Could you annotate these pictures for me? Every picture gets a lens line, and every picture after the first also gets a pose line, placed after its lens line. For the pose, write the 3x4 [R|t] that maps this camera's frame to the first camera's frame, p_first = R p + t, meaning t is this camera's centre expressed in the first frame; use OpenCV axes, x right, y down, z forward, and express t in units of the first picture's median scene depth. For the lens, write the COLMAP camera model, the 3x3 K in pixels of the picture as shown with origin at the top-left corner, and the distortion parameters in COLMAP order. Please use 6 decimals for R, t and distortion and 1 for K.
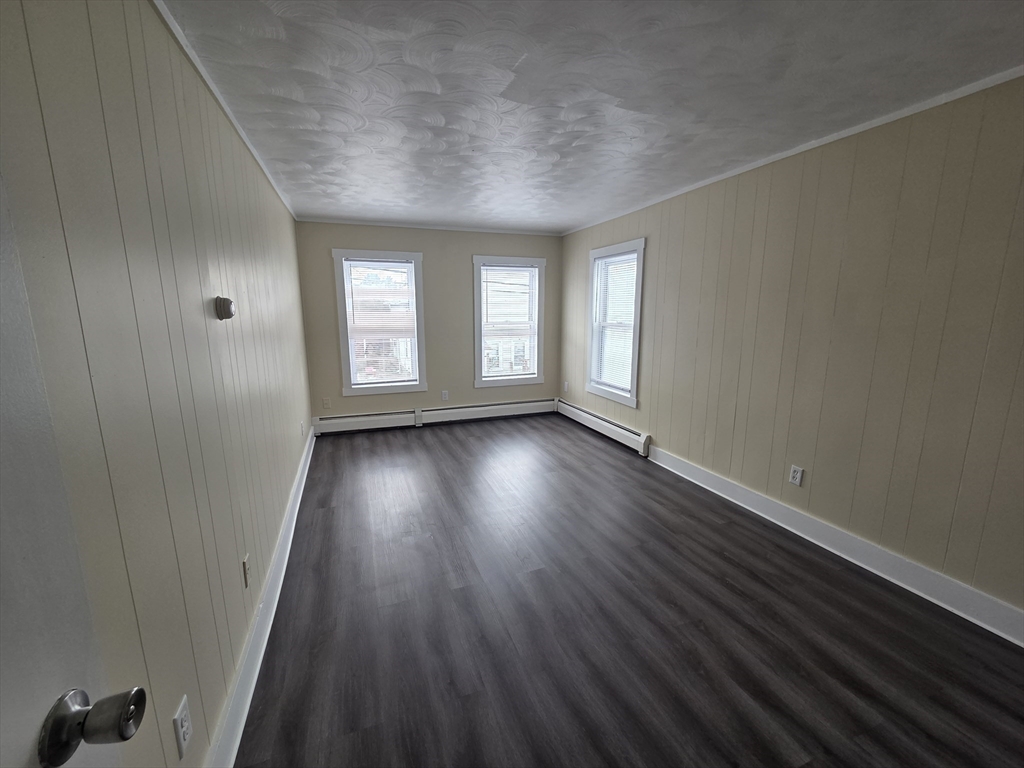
lens RADIAL K [[411.5, 0, 494.9], [0, 411.5, 384.2], [0, 0, 1]] dist [0.001872, 0.000060]
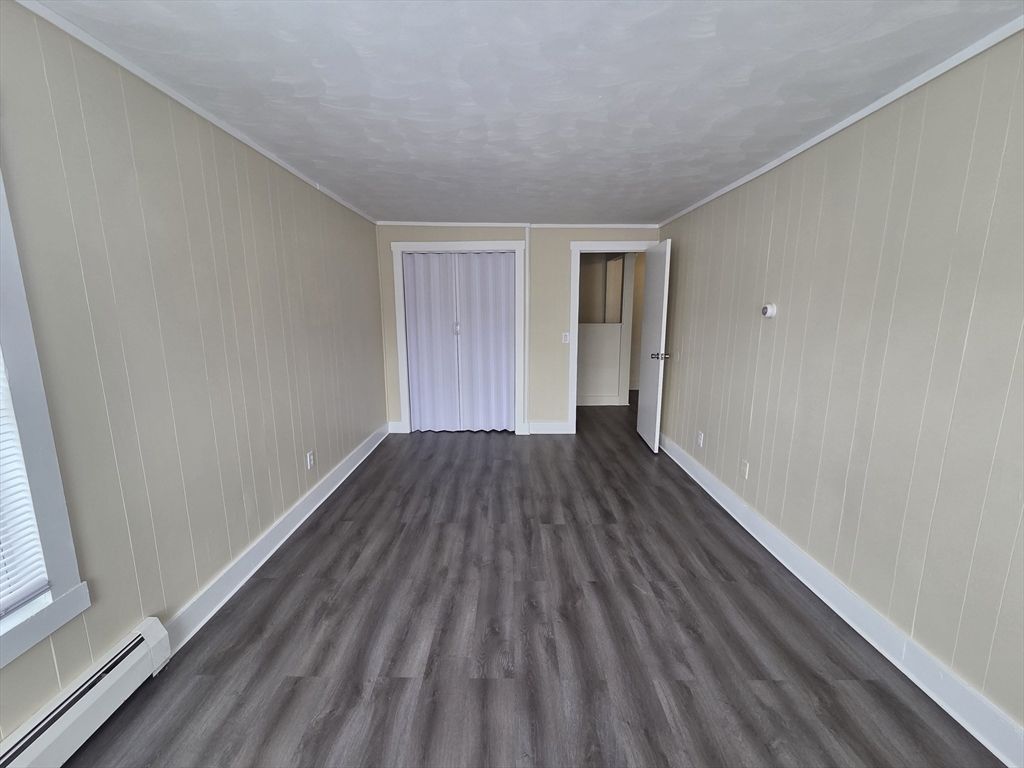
lens RADIAL K [[419.5, 0, 512.0], [0, 419.5, 384.0], [0, 0, 1]] dist [0.001935, 0.000107]
pose [[-0.949397, -0.047280, 0.310499, -0.126871], [0.064373, 0.938324, 0.339711, -0.285293], [-0.307410, 0.342508, -0.887799, 1.523661]]
